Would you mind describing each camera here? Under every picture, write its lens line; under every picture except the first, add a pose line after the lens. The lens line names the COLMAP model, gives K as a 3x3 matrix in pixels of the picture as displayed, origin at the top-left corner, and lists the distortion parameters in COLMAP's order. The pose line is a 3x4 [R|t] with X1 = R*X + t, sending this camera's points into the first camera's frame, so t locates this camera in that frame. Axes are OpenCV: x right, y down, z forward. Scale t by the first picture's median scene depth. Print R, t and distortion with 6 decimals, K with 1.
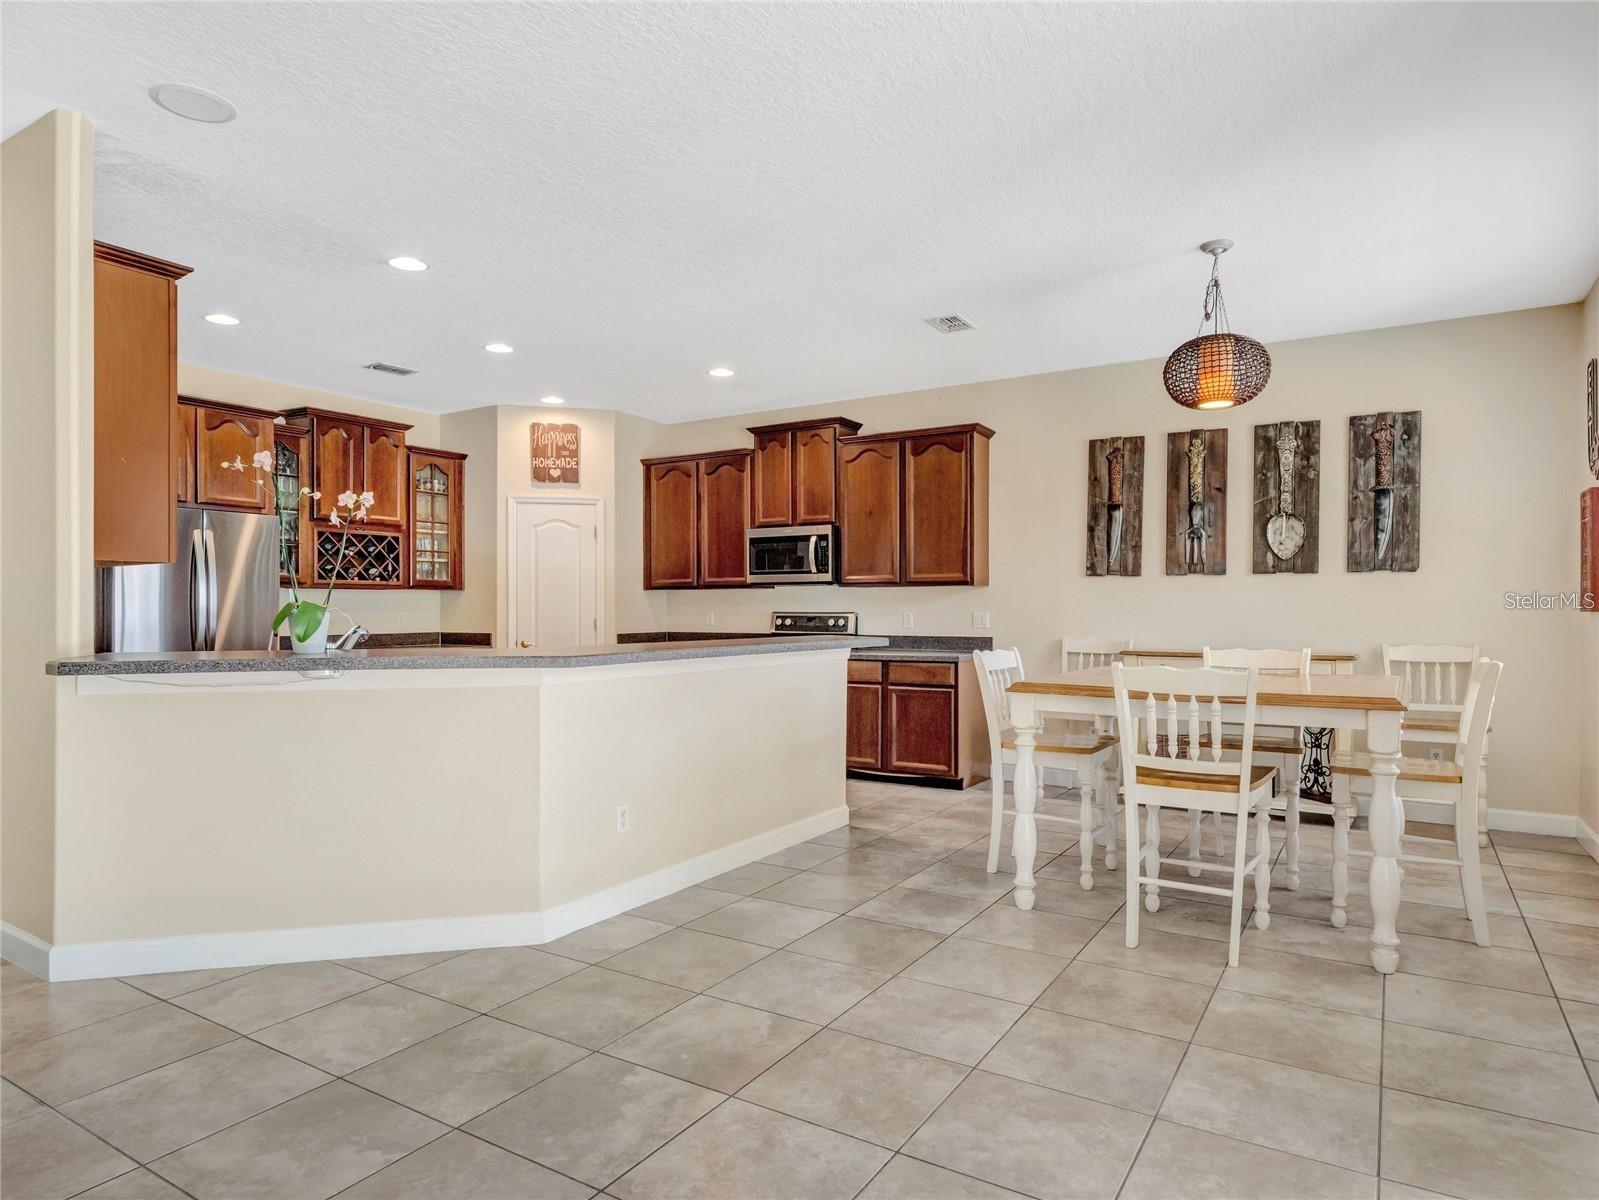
lens RADIAL K [[964.9, 0, 796.5], [0, 964.9, 613.4], [0, 0, 1]] dist [-0.000763, -0.002974]
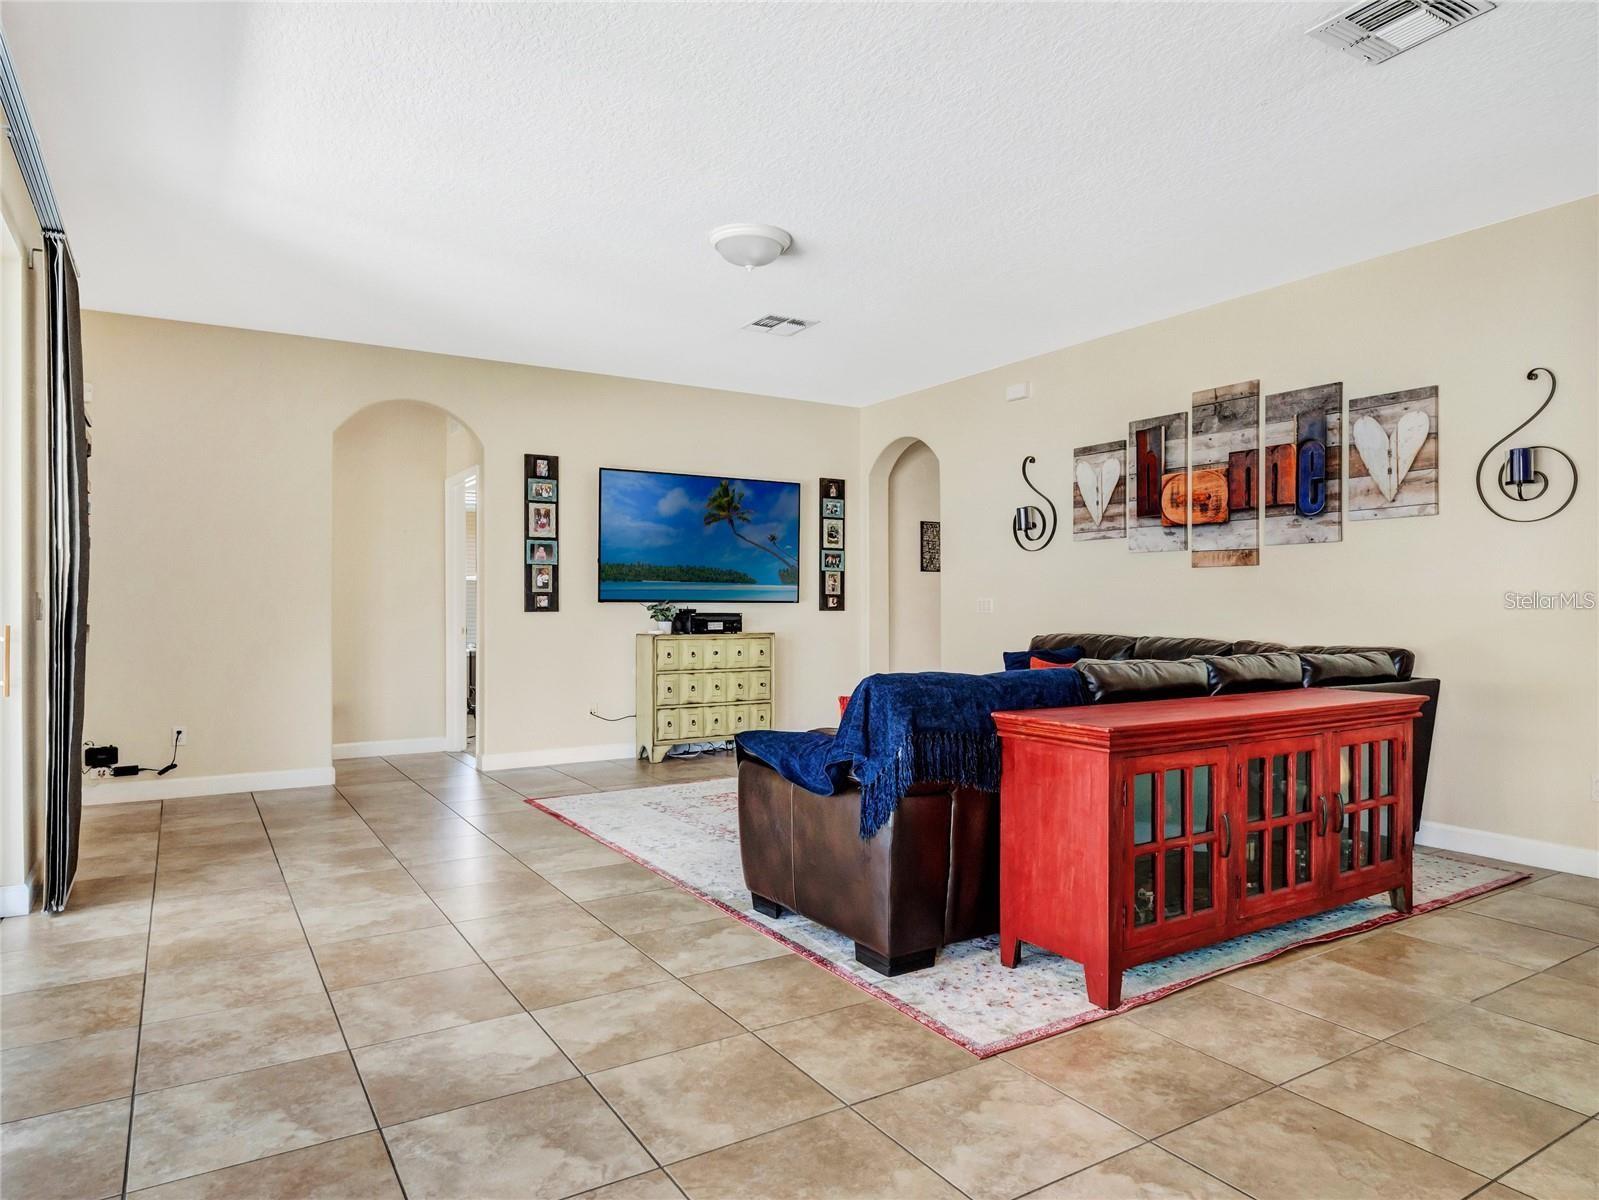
lens RADIAL K [[1003.7, 0, 809.5], [0, 1003.7, 593.9], [0, 0, 1]] dist [-0.009614, 0.000120]
pose [[-0.437470, -0.010764, -0.899169, 0.272602], [-0.004781, 0.999942, -0.009644, 0.011448], [0.899220, 0.000080, -0.437496, 0.326076]]
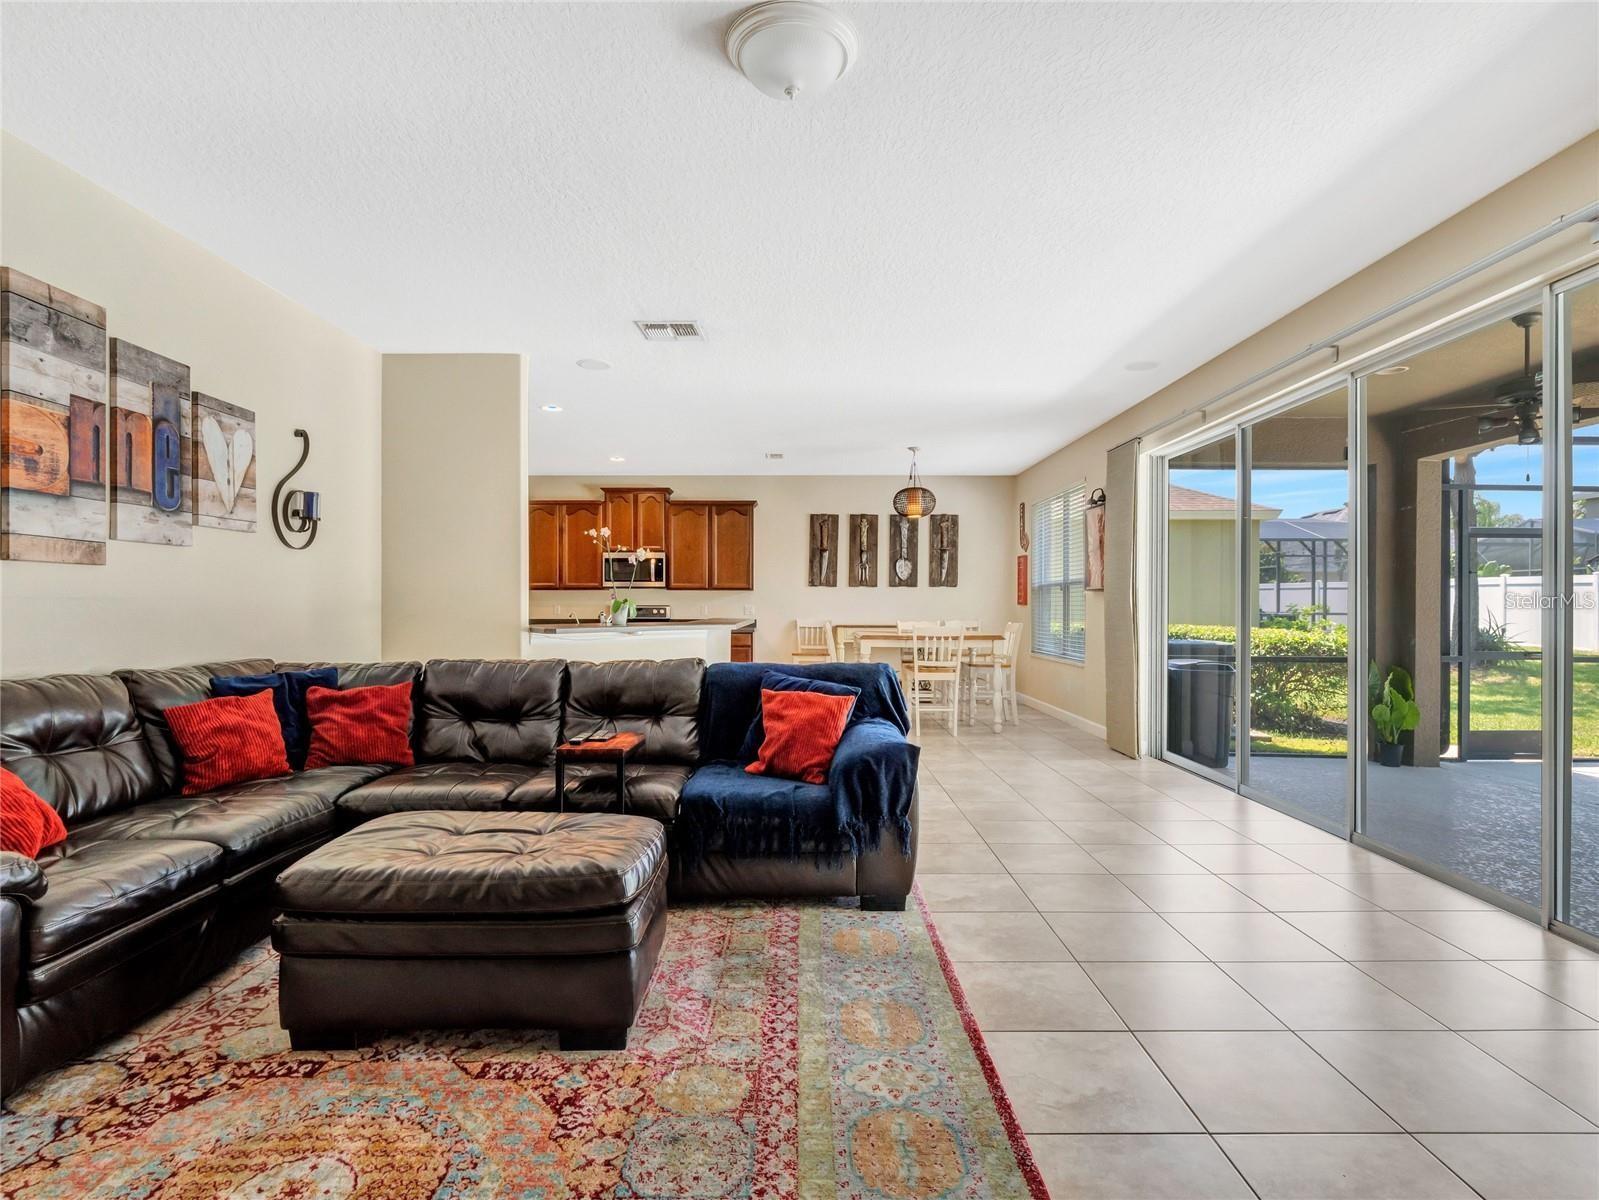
lens RADIAL K [[849.2, 0, 805.0], [0, 849.2, 600.9], [0, 0, 1]] dist [-0.012610, 0.002445]
pose [[0.846222, 0.003421, 0.532819, -0.652057], [0.000591, 0.999973, -0.007358, 0.002115], [-0.532830, 0.006541, 0.846197, -0.438585]]
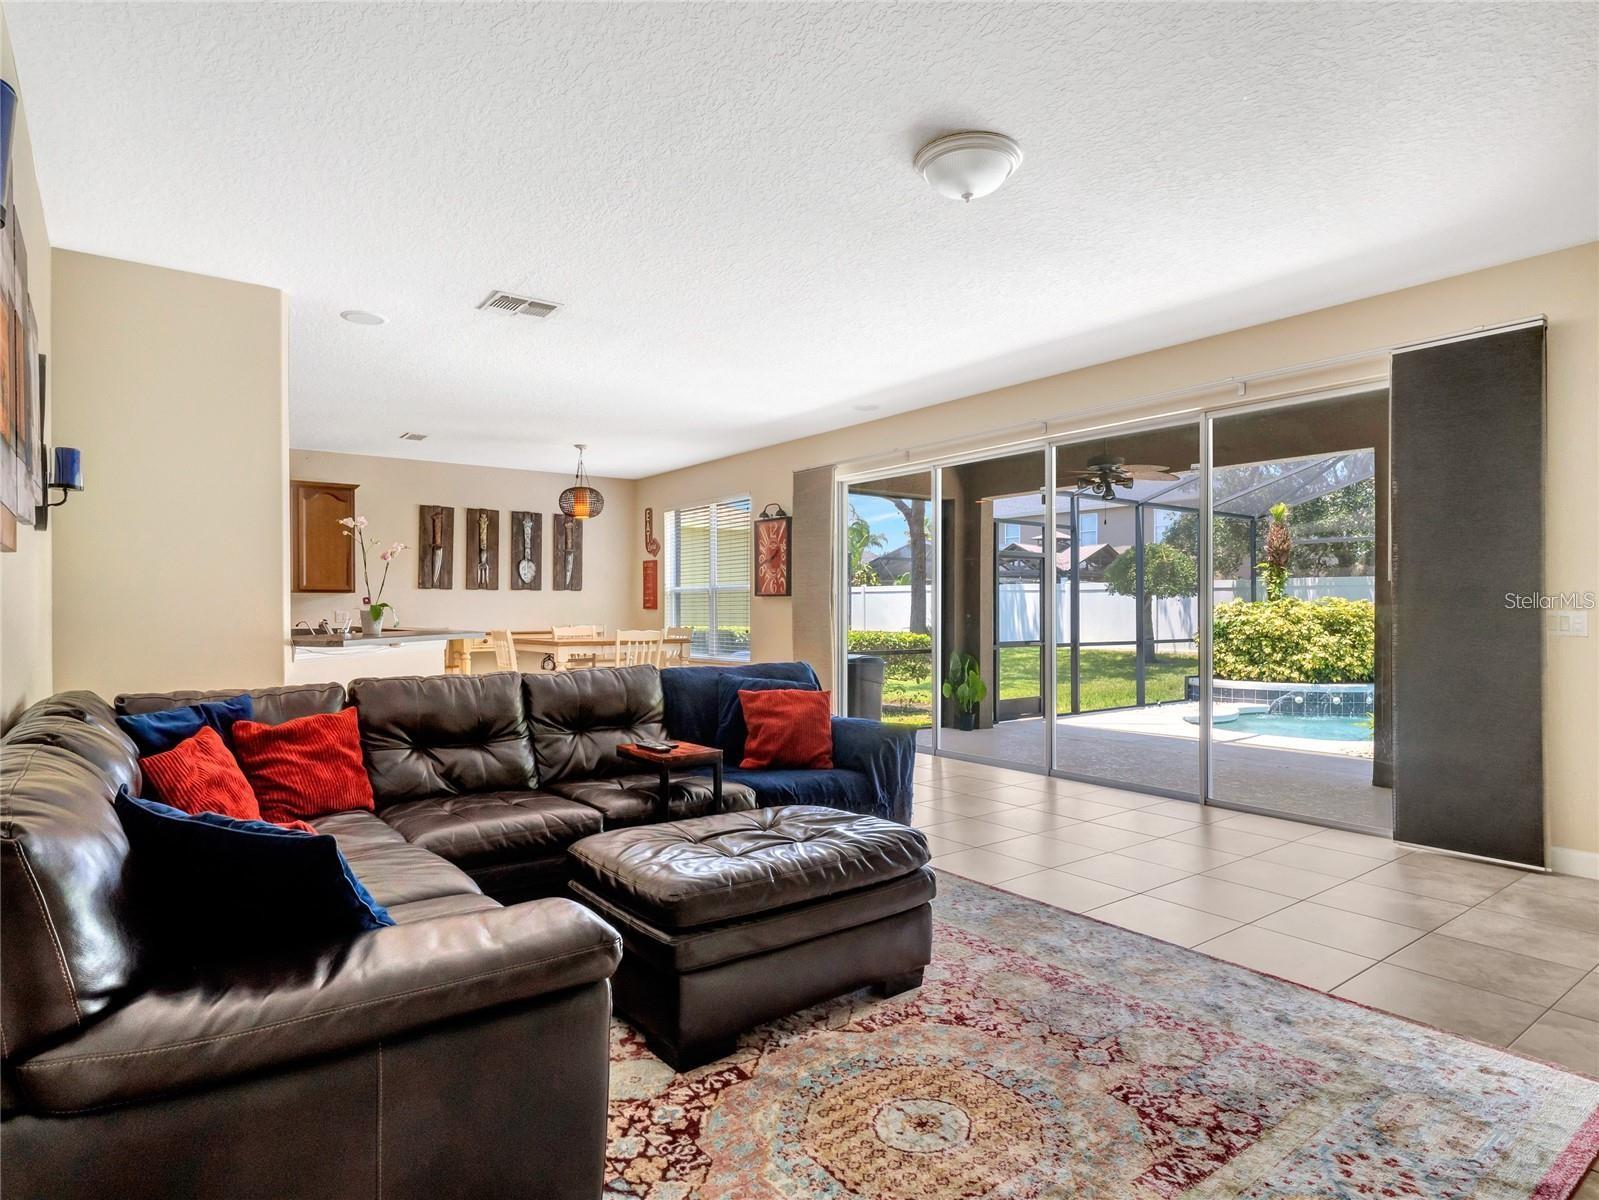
lens RADIAL K [[903.9, 0, 820.2], [0, 903.9, 611.5], [0, 0, 1]] dist [-0.000883, -0.002110]
pose [[0.345389, -0.004275, 0.938450, -0.998476], [0.004984, 0.999984, 0.002721, -0.000345], [-0.938447, 0.003737, 0.345404, -0.181588]]
